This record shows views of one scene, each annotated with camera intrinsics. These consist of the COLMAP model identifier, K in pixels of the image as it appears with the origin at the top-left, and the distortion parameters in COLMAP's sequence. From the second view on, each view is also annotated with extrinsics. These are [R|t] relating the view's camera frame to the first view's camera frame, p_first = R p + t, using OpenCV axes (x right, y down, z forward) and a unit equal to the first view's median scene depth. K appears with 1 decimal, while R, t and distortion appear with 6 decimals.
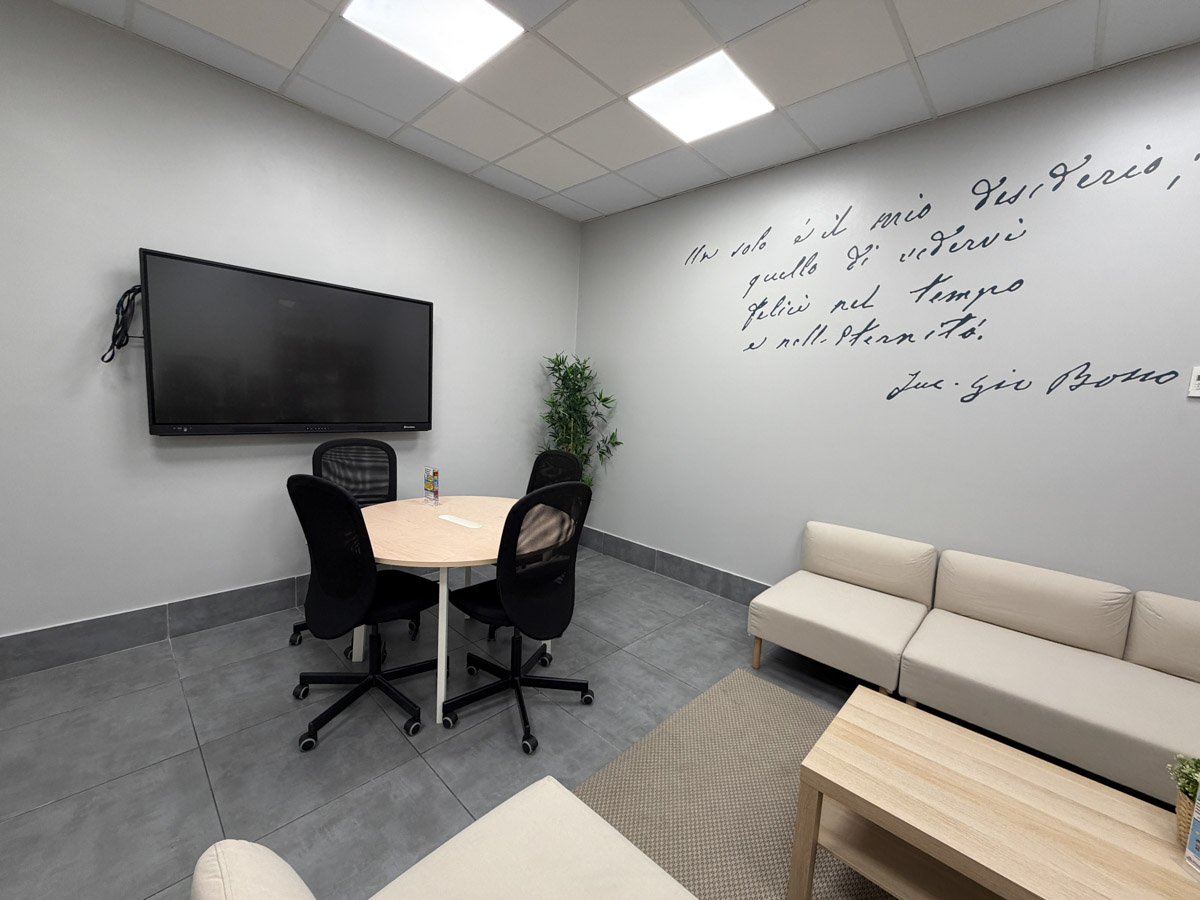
lens RADIAL K [[479.1, 0, 599.7], [0, 479.1, 450.8], [0, 0, 1]] dist [0.000200, -0.000121]
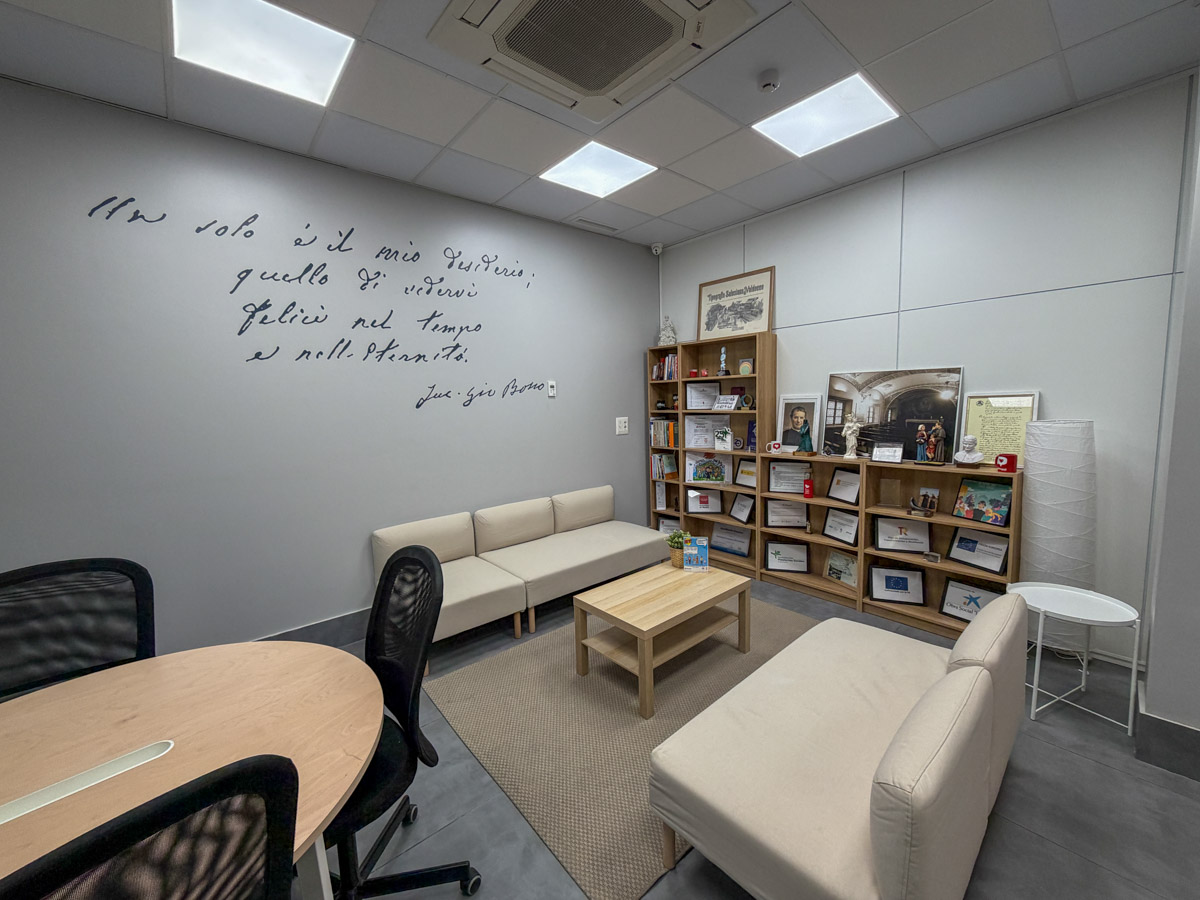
lens RADIAL K [[479.1, 0, 600.3], [0, 479.1, 447.7], [0, 0, 1]] dist [0.000200, -0.000121]
pose [[0.091129, -0.160883, 0.982757, -0.550996], [0.148273, 0.978056, 0.146364, -0.117864], [-0.984739, 0.132378, 0.112984, 0.424674]]
